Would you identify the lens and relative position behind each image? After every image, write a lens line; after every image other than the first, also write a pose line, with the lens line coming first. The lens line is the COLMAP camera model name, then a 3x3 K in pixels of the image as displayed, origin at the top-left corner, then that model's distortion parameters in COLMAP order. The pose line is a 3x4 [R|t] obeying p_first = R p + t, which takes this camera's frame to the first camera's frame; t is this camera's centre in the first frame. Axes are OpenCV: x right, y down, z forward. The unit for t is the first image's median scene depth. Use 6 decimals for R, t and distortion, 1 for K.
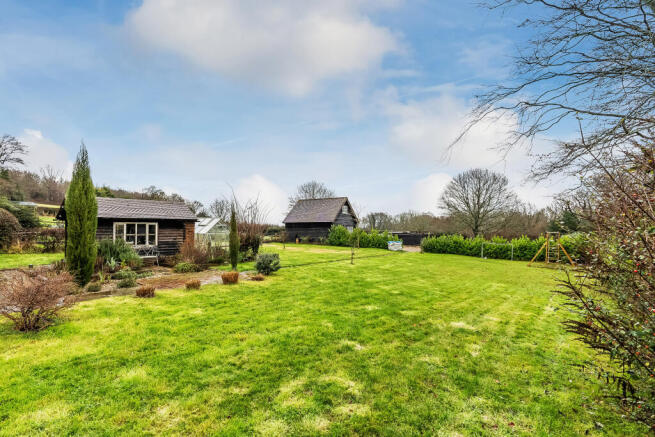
lens RADIAL K [[297.9, 0, 315.6], [0, 297.9, 215.4], [0, 0, 1]] dist [0.003181, -0.000009]
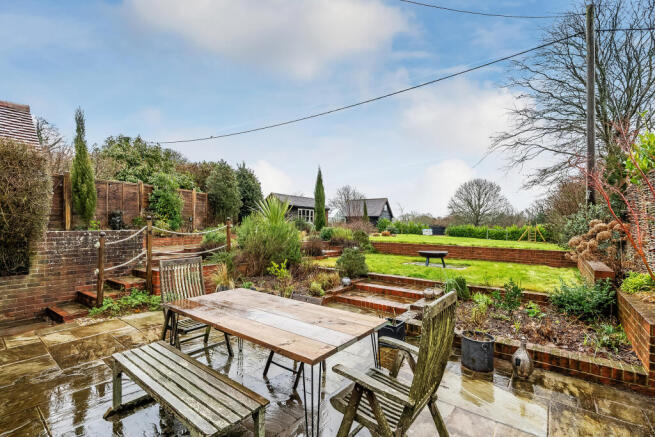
lens RADIAL K [[297.9, 0, 322.0], [0, 297.9, 222.2], [0, 0, 1]] dist [0.003181, -0.000009]
pose [[0.997568, 0.009712, 0.069016, -0.339960], [-0.010460, 0.999890, 0.010485, 0.043769], [-0.068907, -0.011181, 0.997560, -0.398984]]
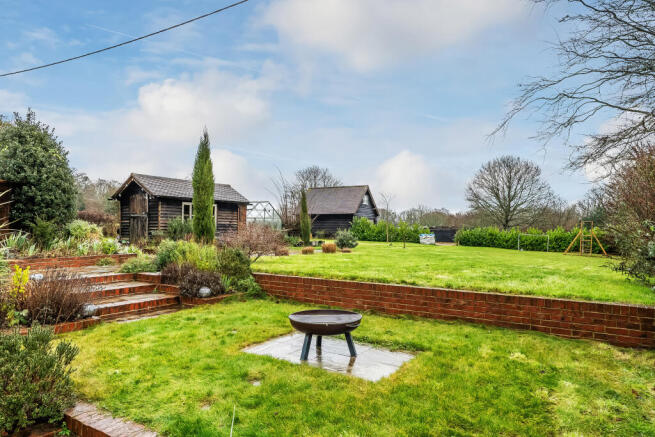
lens RADIAL K [[419.7, 0, 329.9], [0, 419.7, 218.7], [0, 0, 1]] dist [0.004564, 0.000881]
pose [[0.991574, 0.006701, 0.129366, -0.193834], [-0.007573, 0.999952, 0.006246, 0.034053], [-0.129318, -0.007173, 0.991577, -0.231175]]
